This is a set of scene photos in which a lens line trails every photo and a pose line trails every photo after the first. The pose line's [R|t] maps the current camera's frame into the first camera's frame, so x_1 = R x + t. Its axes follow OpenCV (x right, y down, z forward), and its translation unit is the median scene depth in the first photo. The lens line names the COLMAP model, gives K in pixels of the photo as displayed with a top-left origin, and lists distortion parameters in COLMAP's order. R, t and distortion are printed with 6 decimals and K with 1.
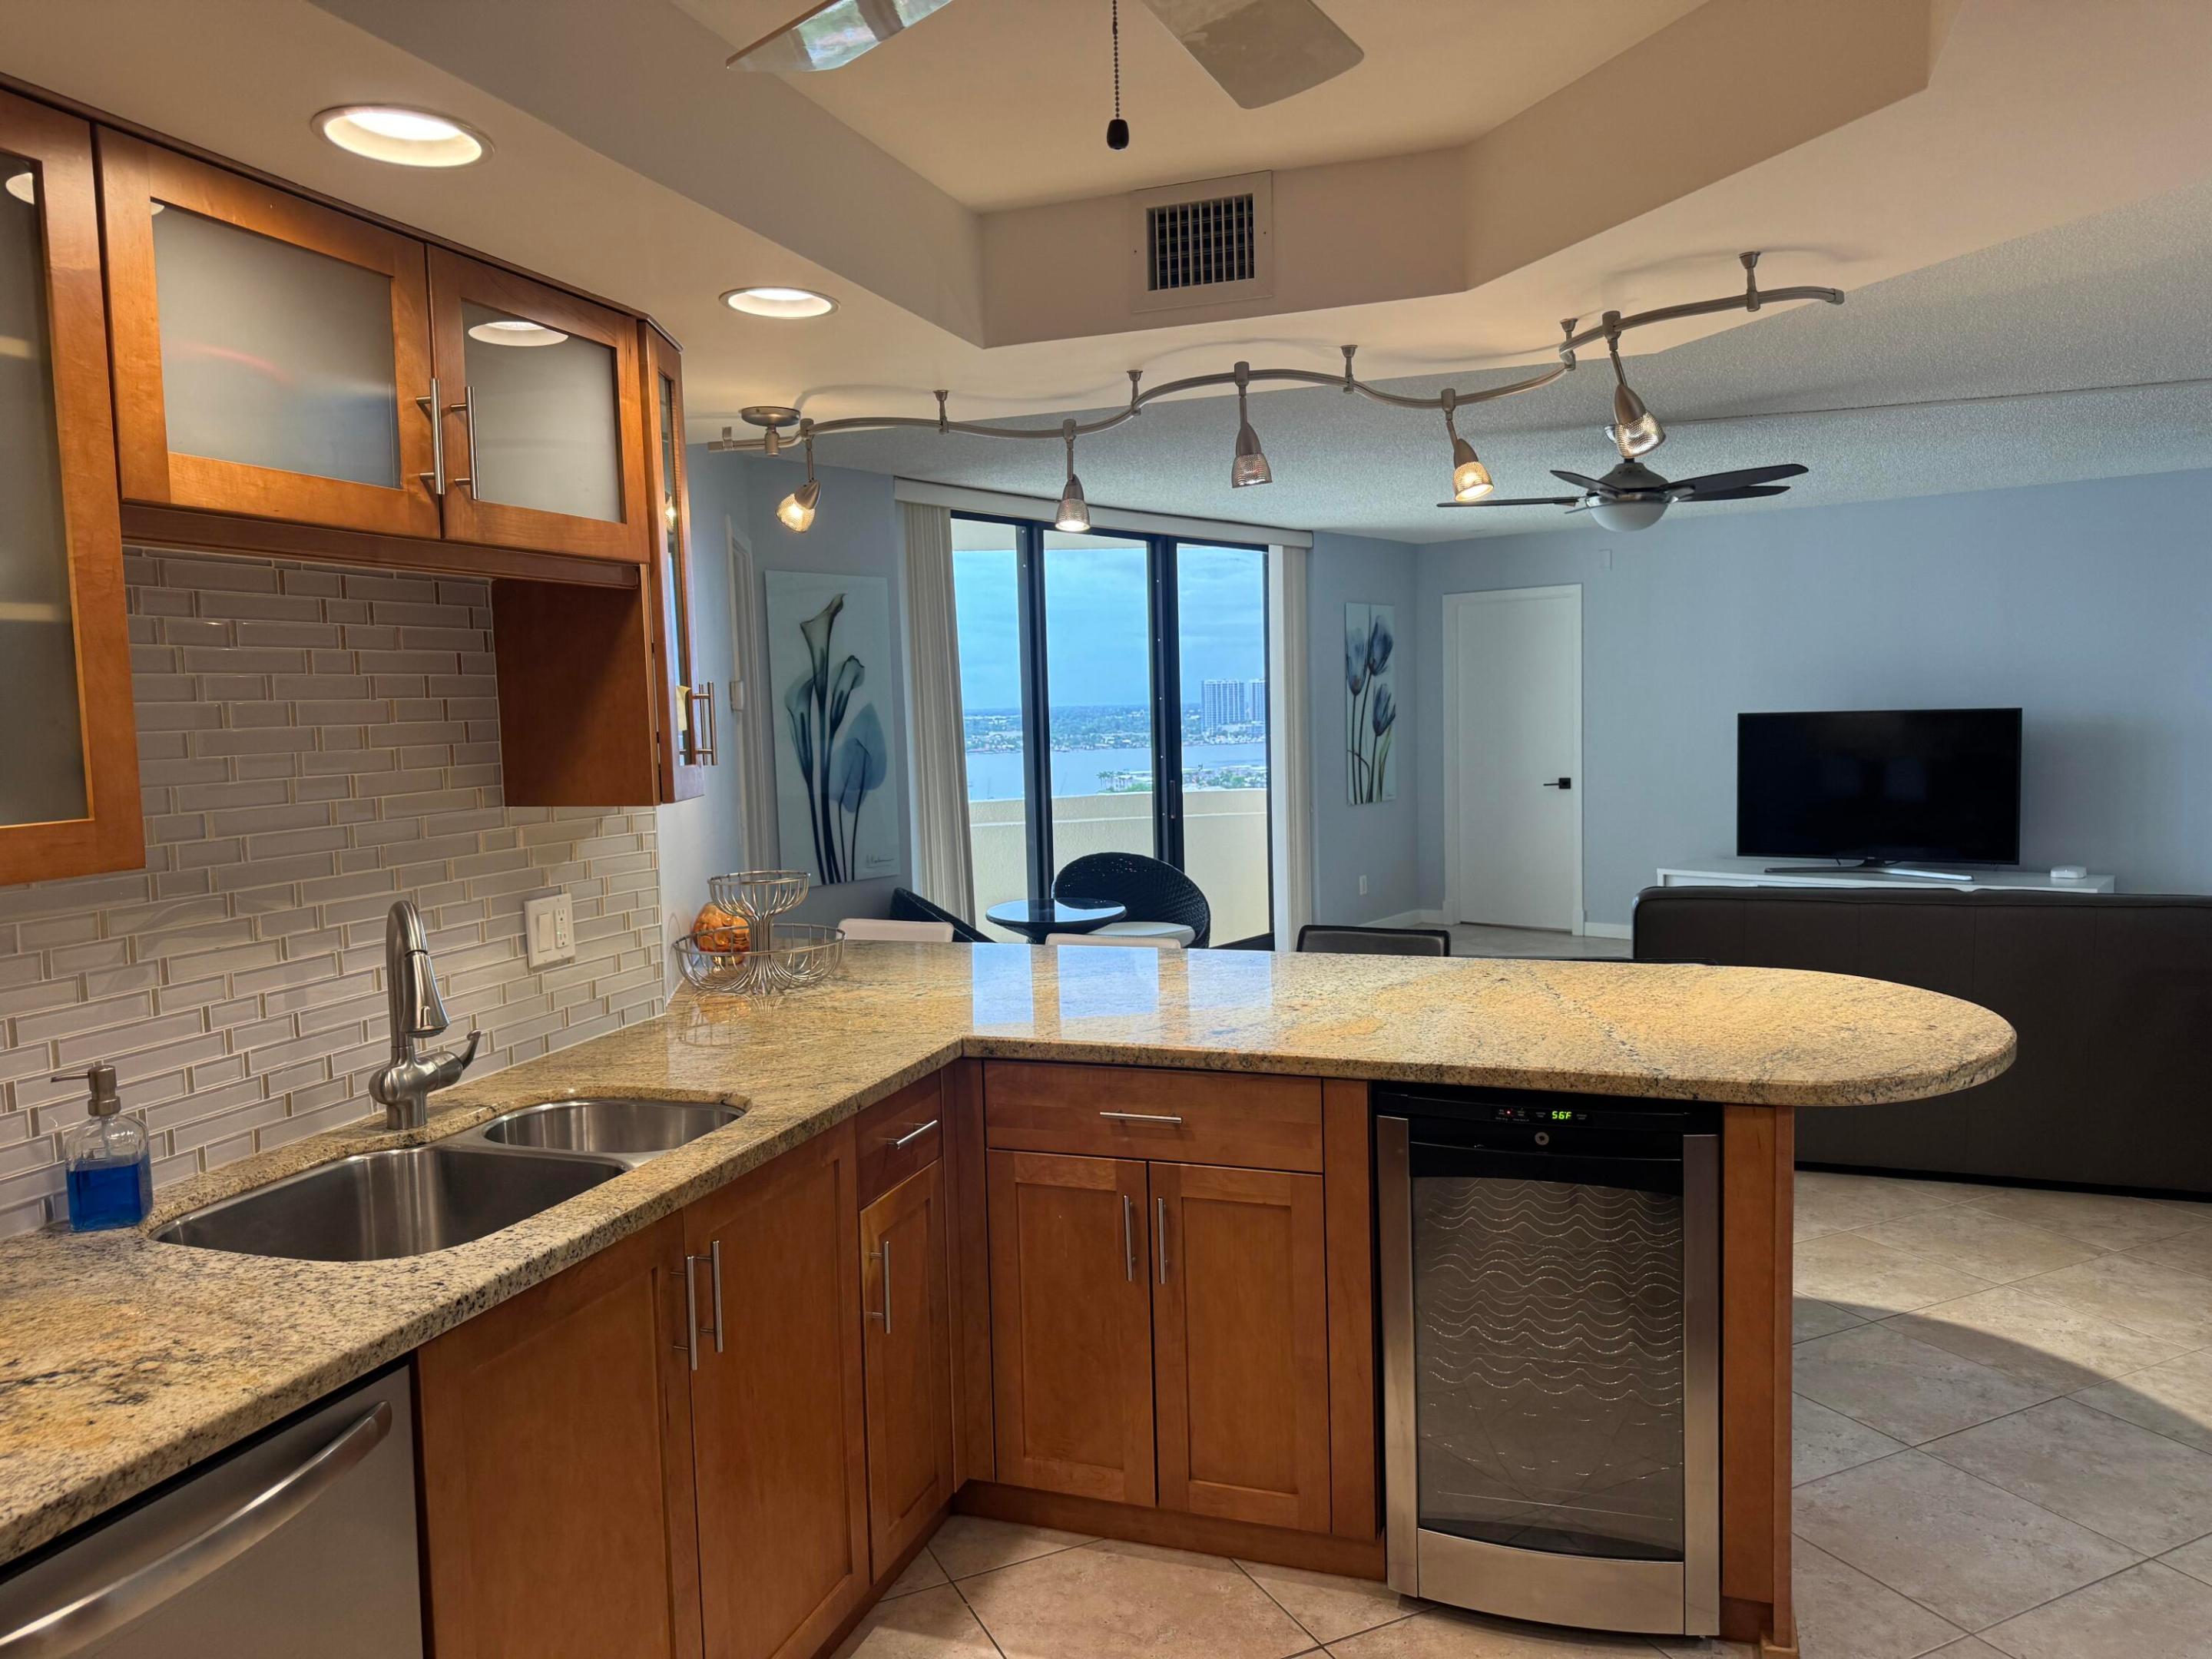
lens RADIAL K [[1556.6, 0, 1098.3], [0, 1556.6, 825.5], [0, 0, 1]] dist [0.062152, -0.066753]
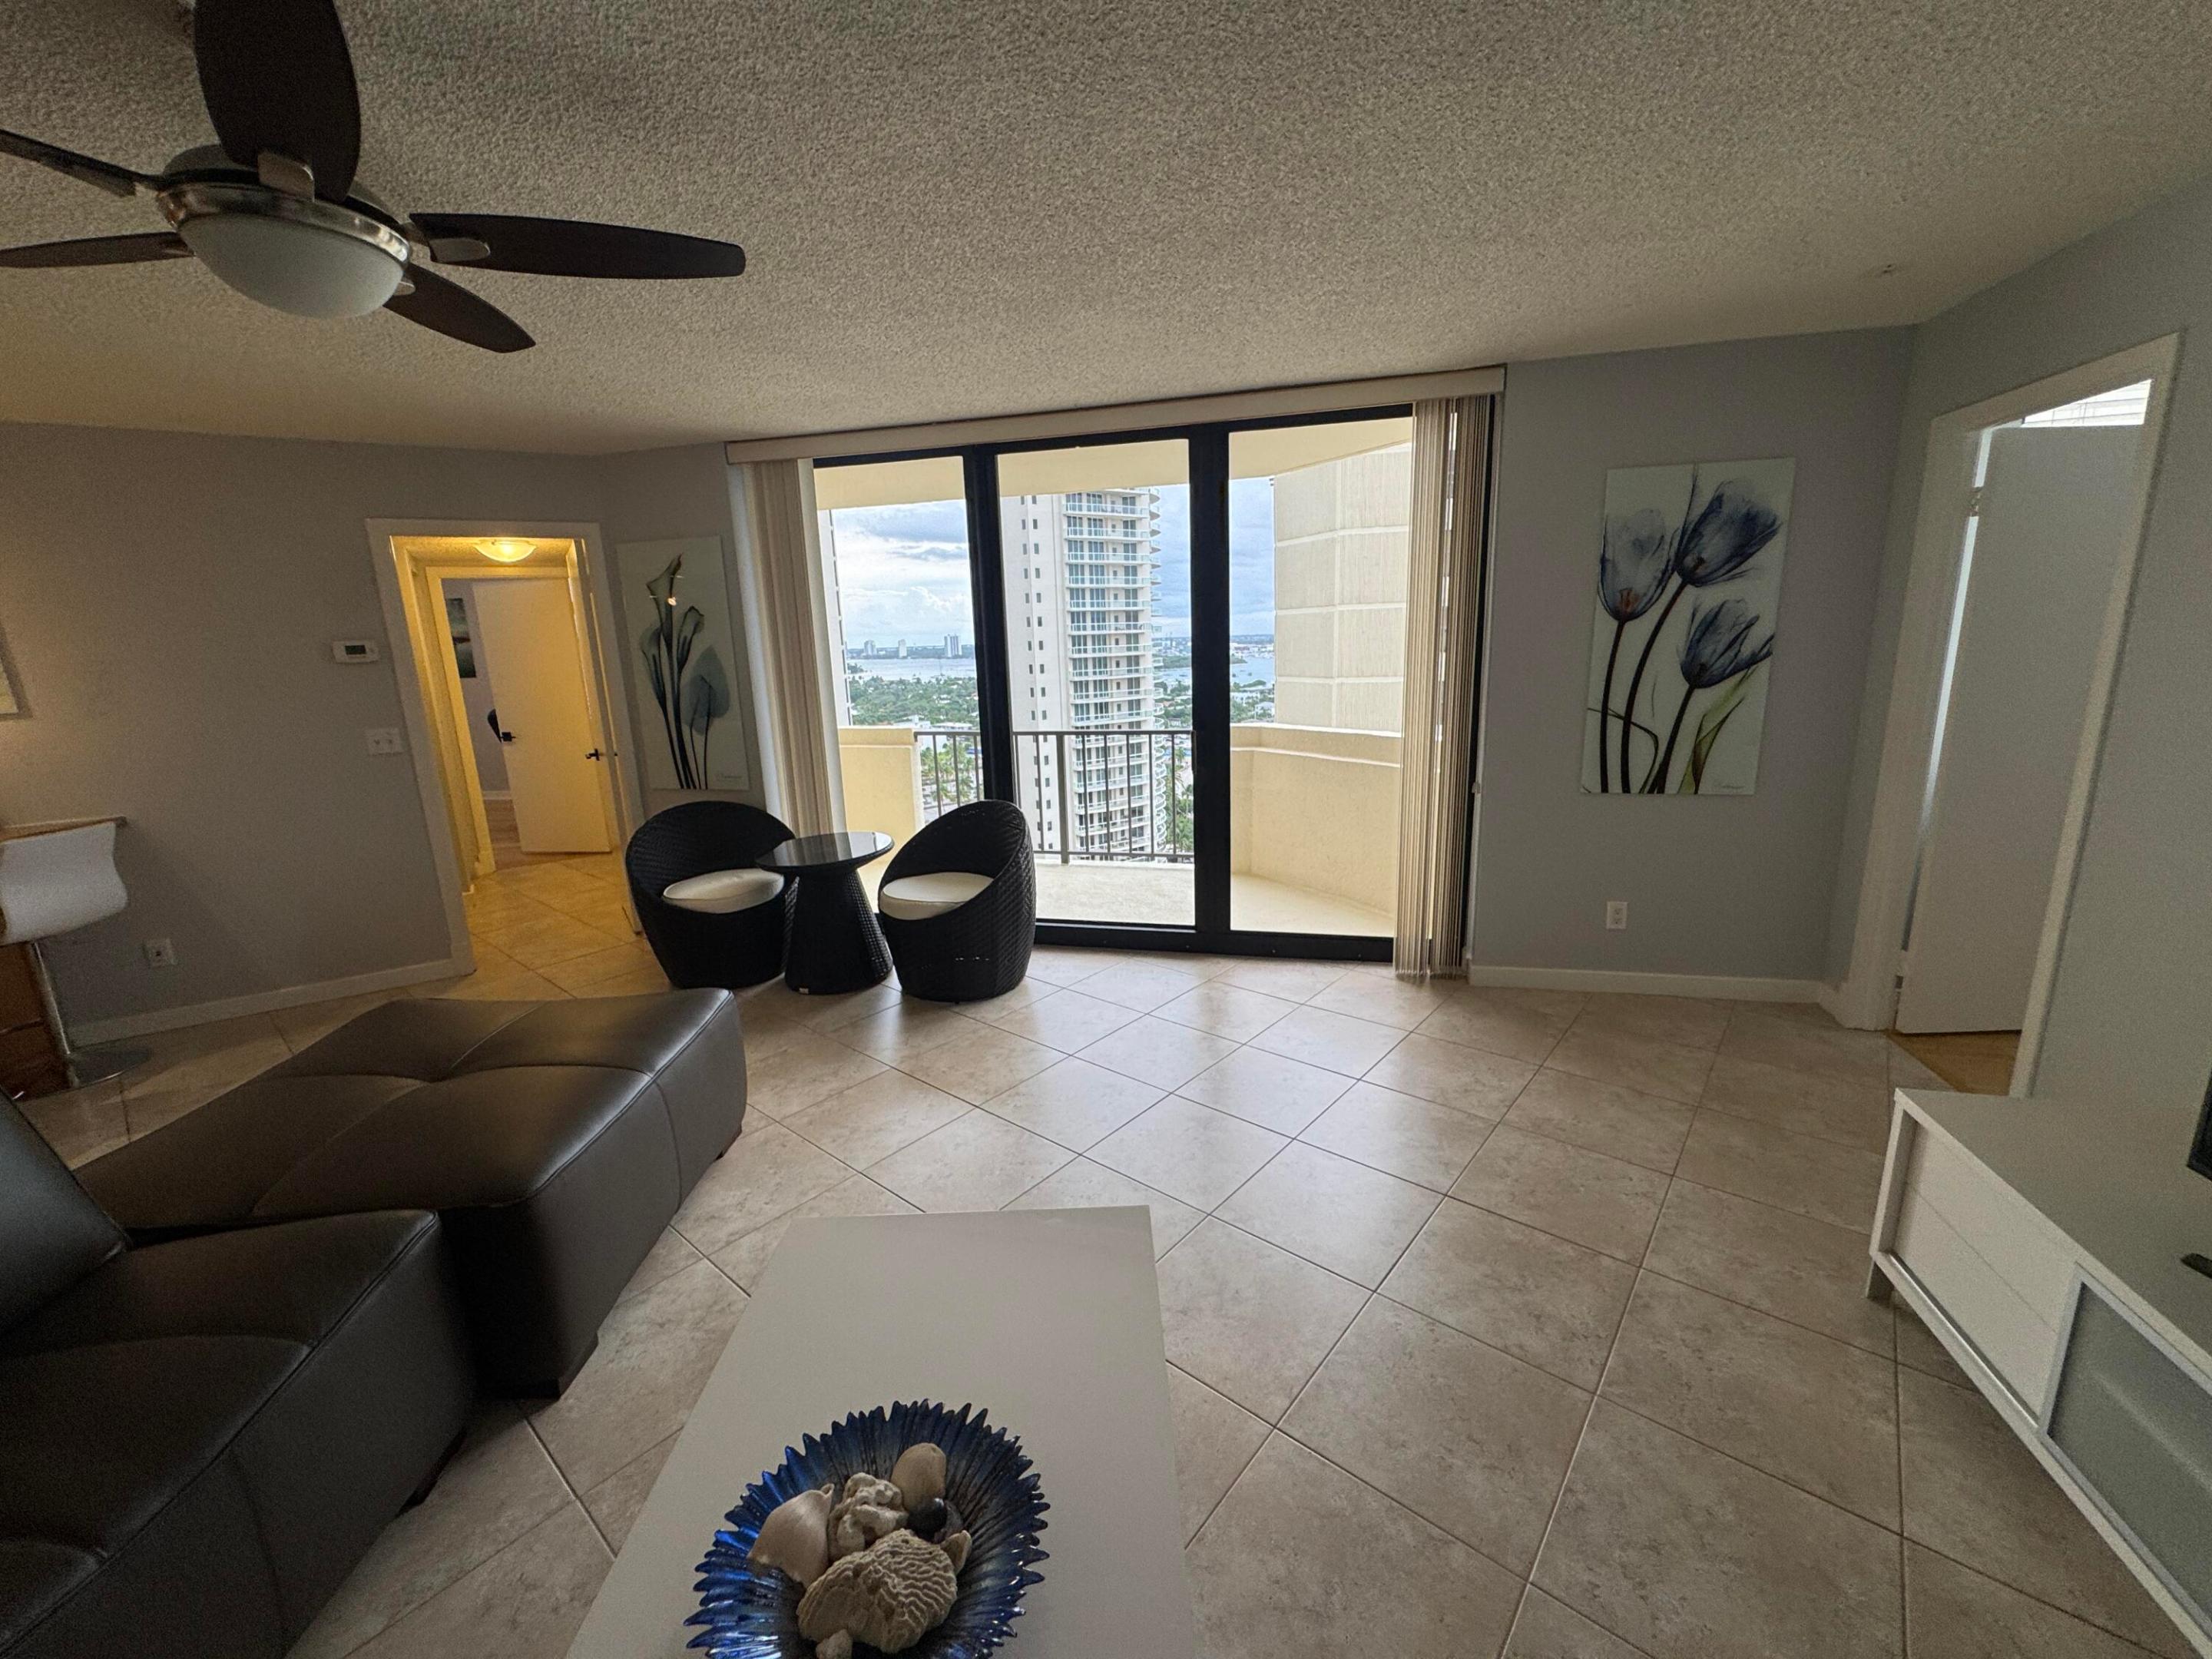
lens RADIAL K [[830.7, 0, 1106.0], [0, 830.7, 829.5], [0, 0, 1]] dist [-0.002326, 0.000085]
pose [[0.426923, 0.199988, -0.881896, 0.495563], [-0.056997, 0.979250, 0.194473, -0.069743], [0.902490, -0.032760, 0.429463, 0.849120]]
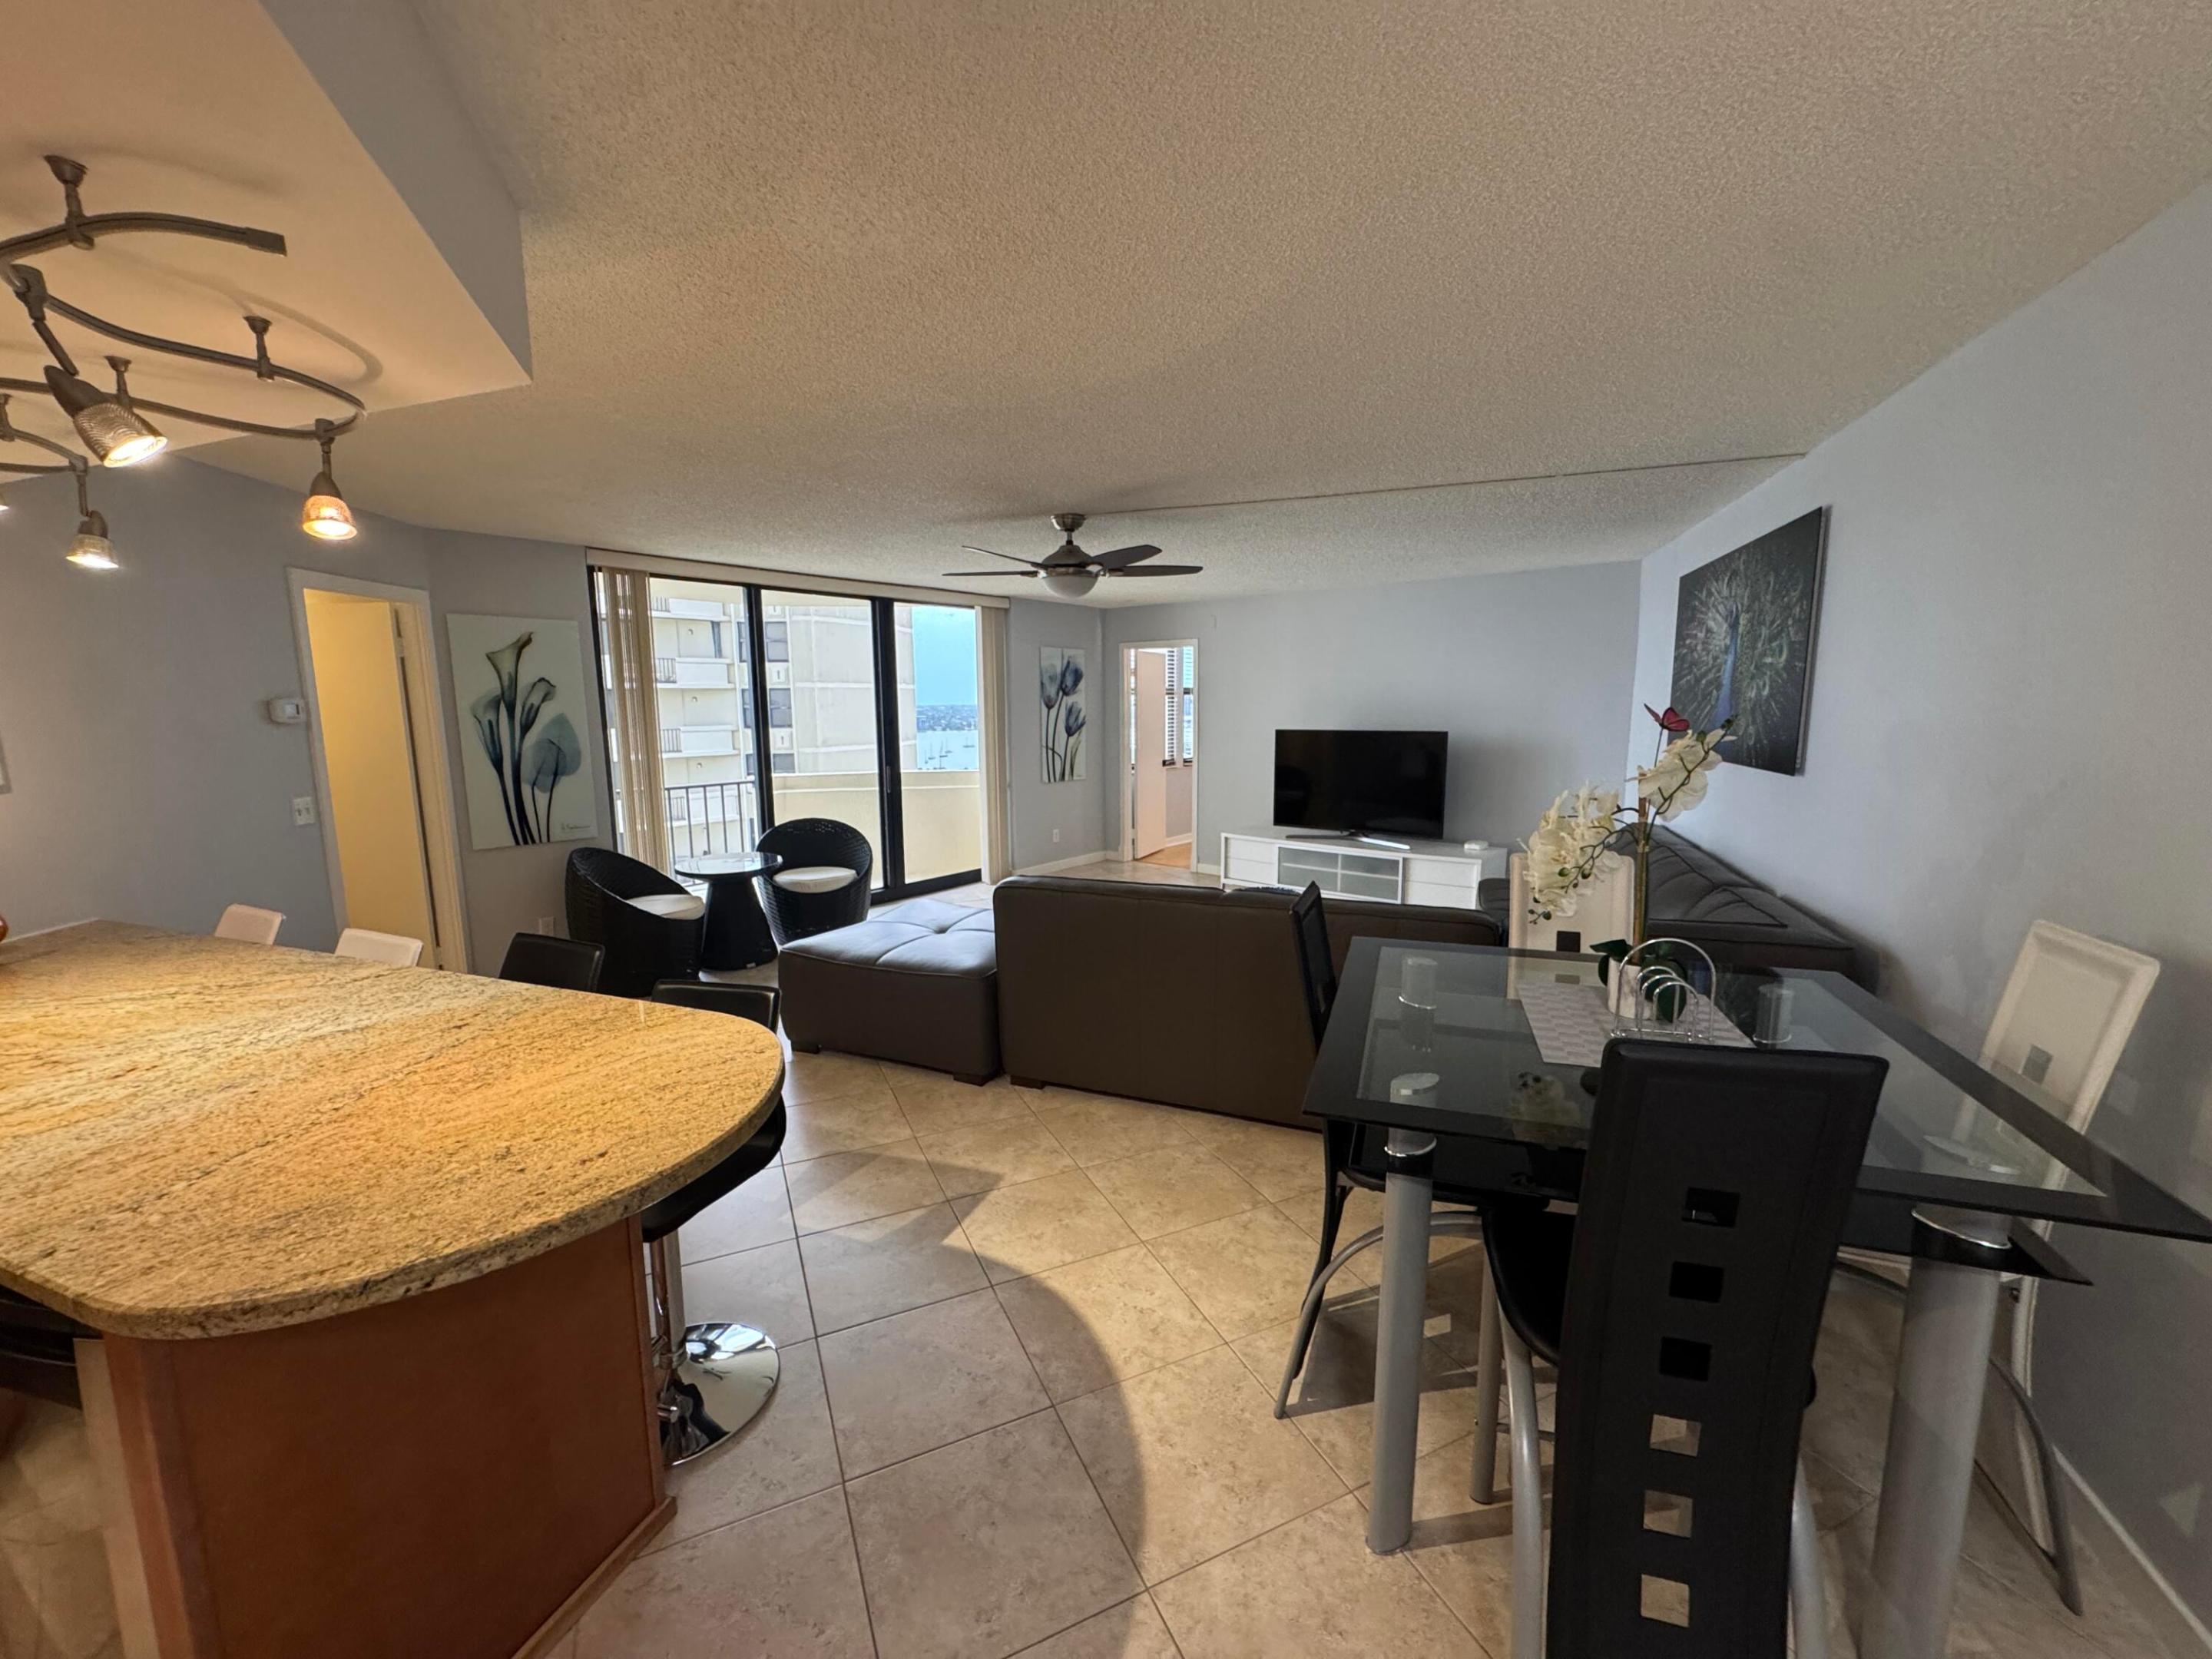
lens RADIAL K [[885.2, 0, 1103.3], [0, 885.2, 825.4], [0, 0, 1]] dist [-0.006952, -0.000117]
pose [[0.999735, 0.022068, -0.006558, 0.286905], [-0.021637, 0.997975, 0.059807, -0.031096], [0.007865, -0.059649, 0.998188, 0.190267]]
